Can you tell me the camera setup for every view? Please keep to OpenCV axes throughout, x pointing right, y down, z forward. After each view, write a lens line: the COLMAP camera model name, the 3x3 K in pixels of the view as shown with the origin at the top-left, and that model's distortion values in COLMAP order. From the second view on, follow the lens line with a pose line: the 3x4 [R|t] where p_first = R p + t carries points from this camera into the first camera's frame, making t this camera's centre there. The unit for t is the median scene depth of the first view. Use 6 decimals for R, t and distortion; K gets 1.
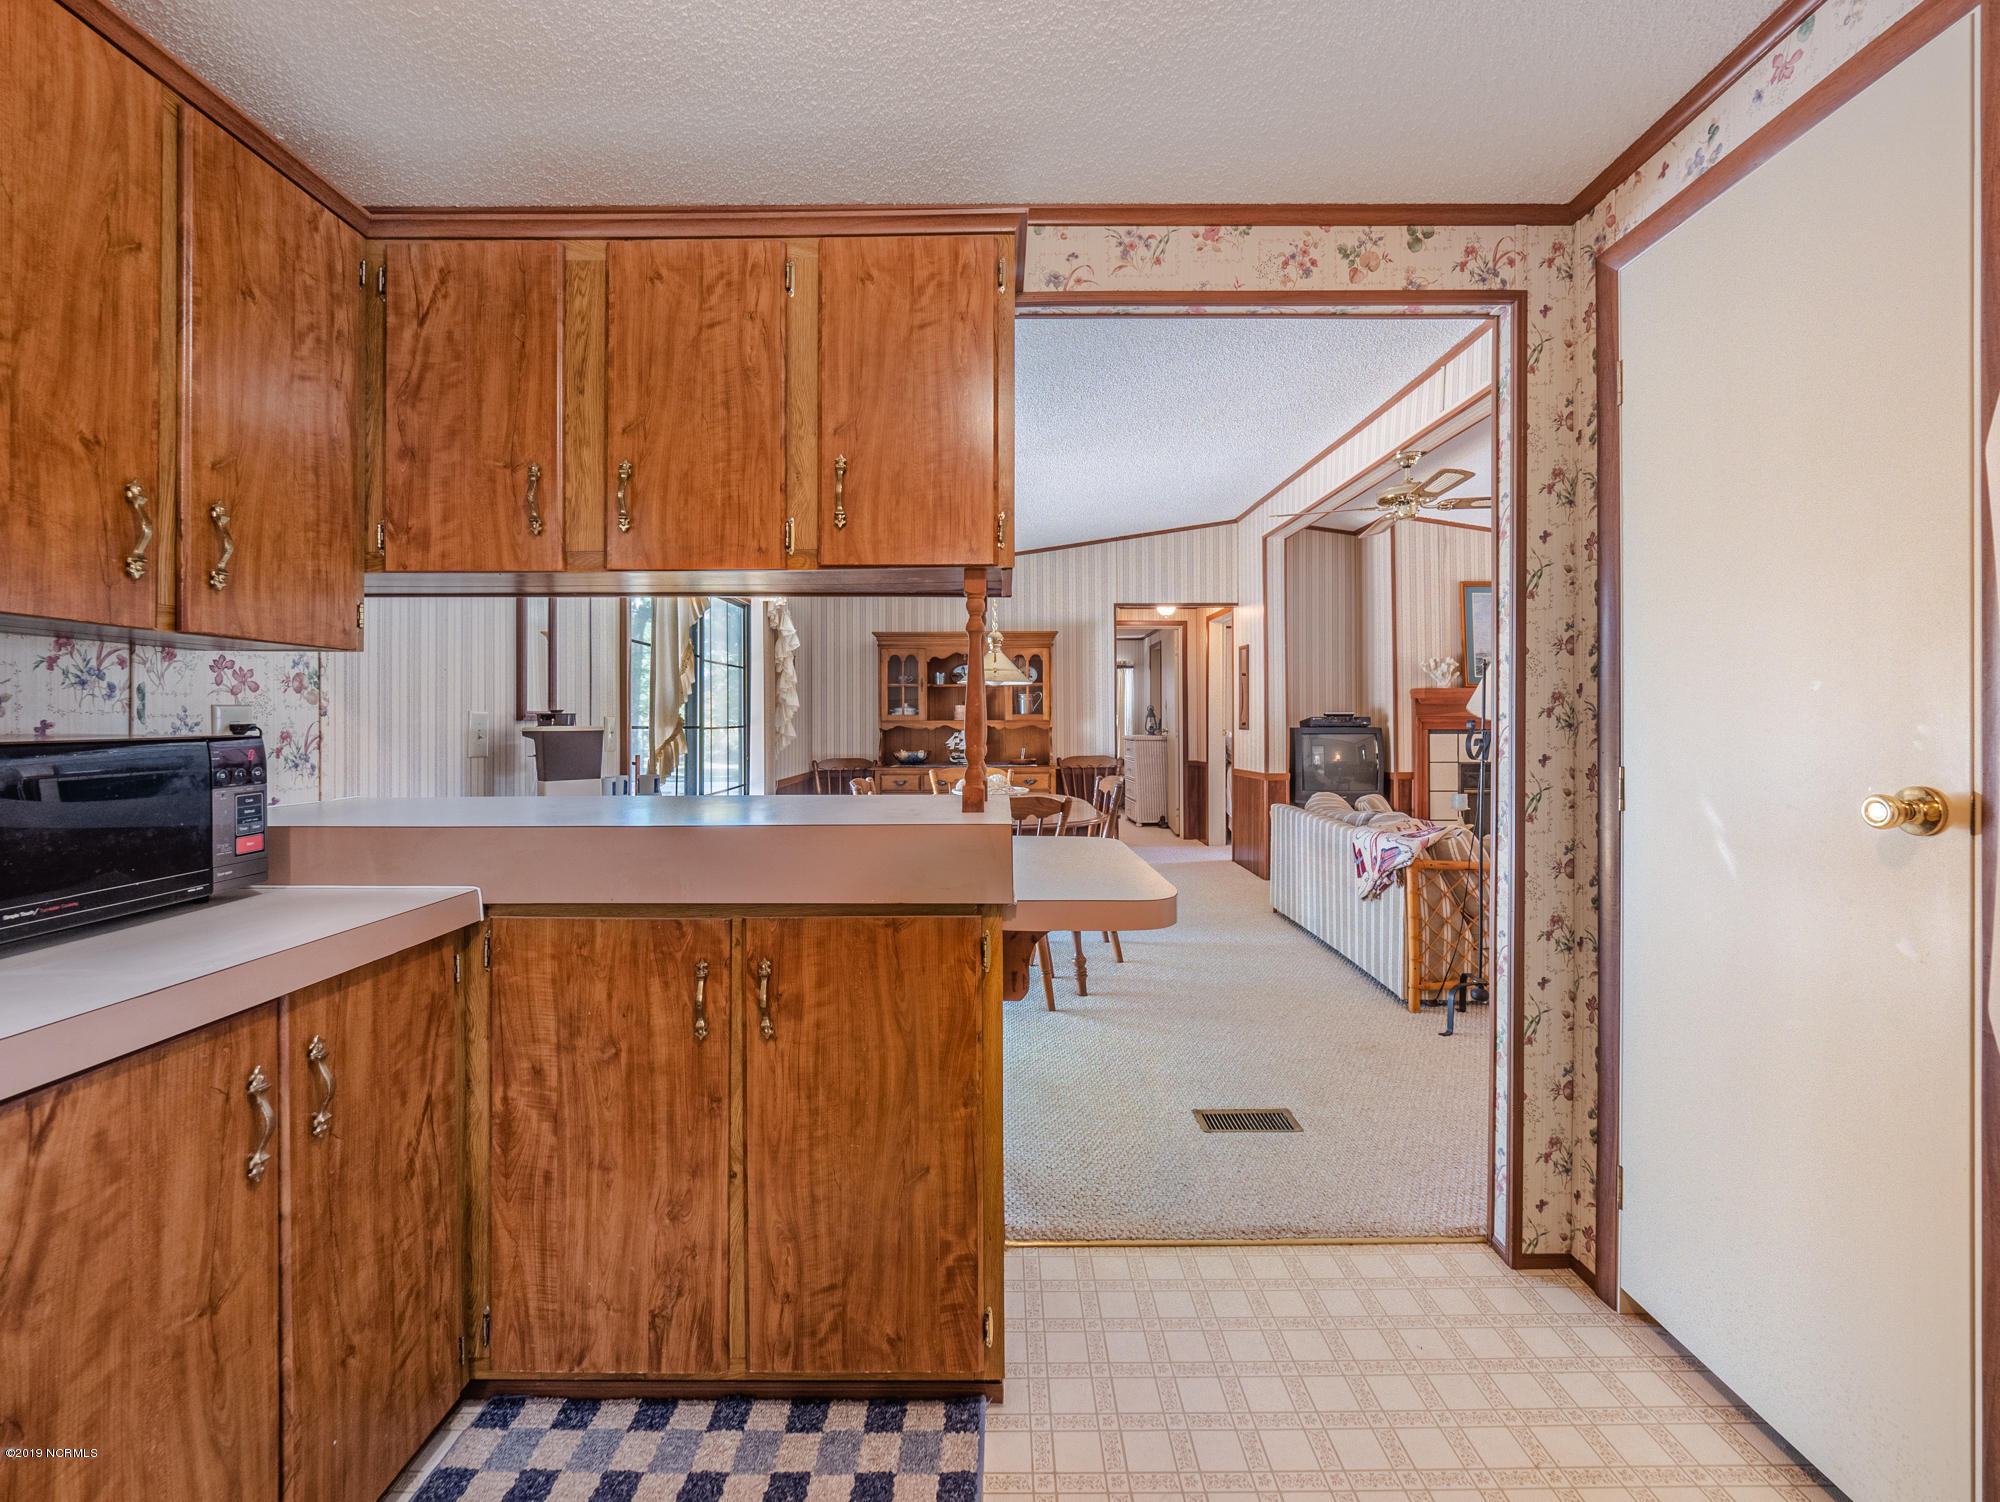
lens RADIAL K [[828.4, 0, 1003.8], [0, 828.4, 720.6], [0, 0, 1]] dist [0.003115, -0.006381]
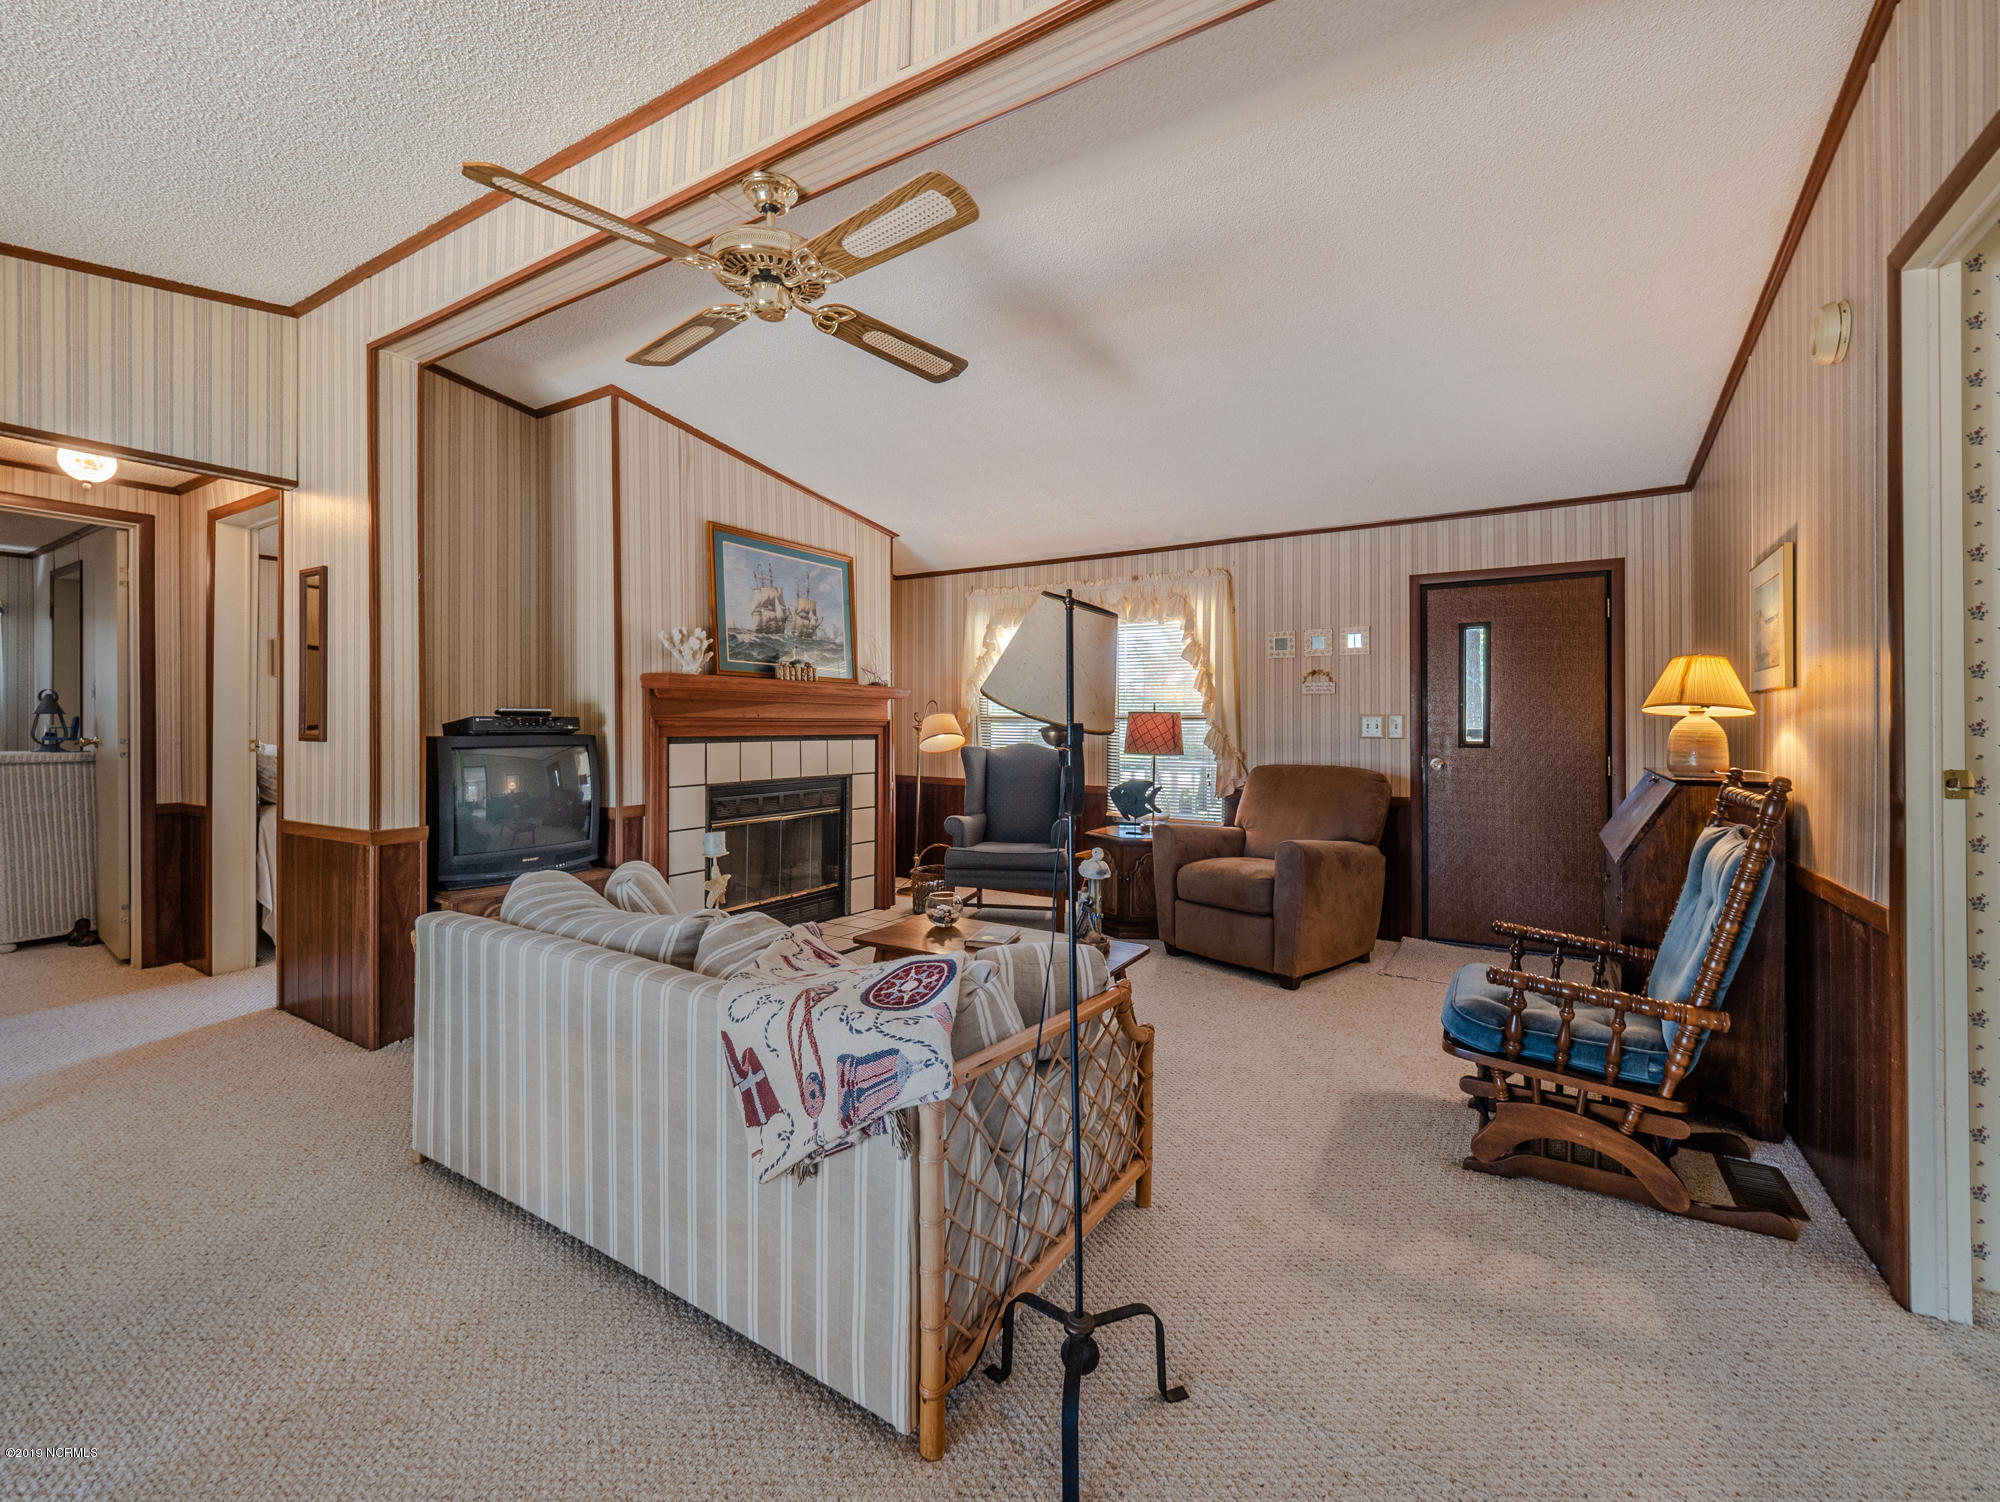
lens RADIAL K [[828.4, 0, 1003.8], [0, 828.4, 720.6], [0, 0, 1]] dist [0.003115, -0.006381]
pose [[0.527082, 0.004889, 0.849800, 0.096582], [-0.003201, 0.999988, -0.003767, -0.000518], [-0.849808, -0.000734, 0.527092, 0.423300]]
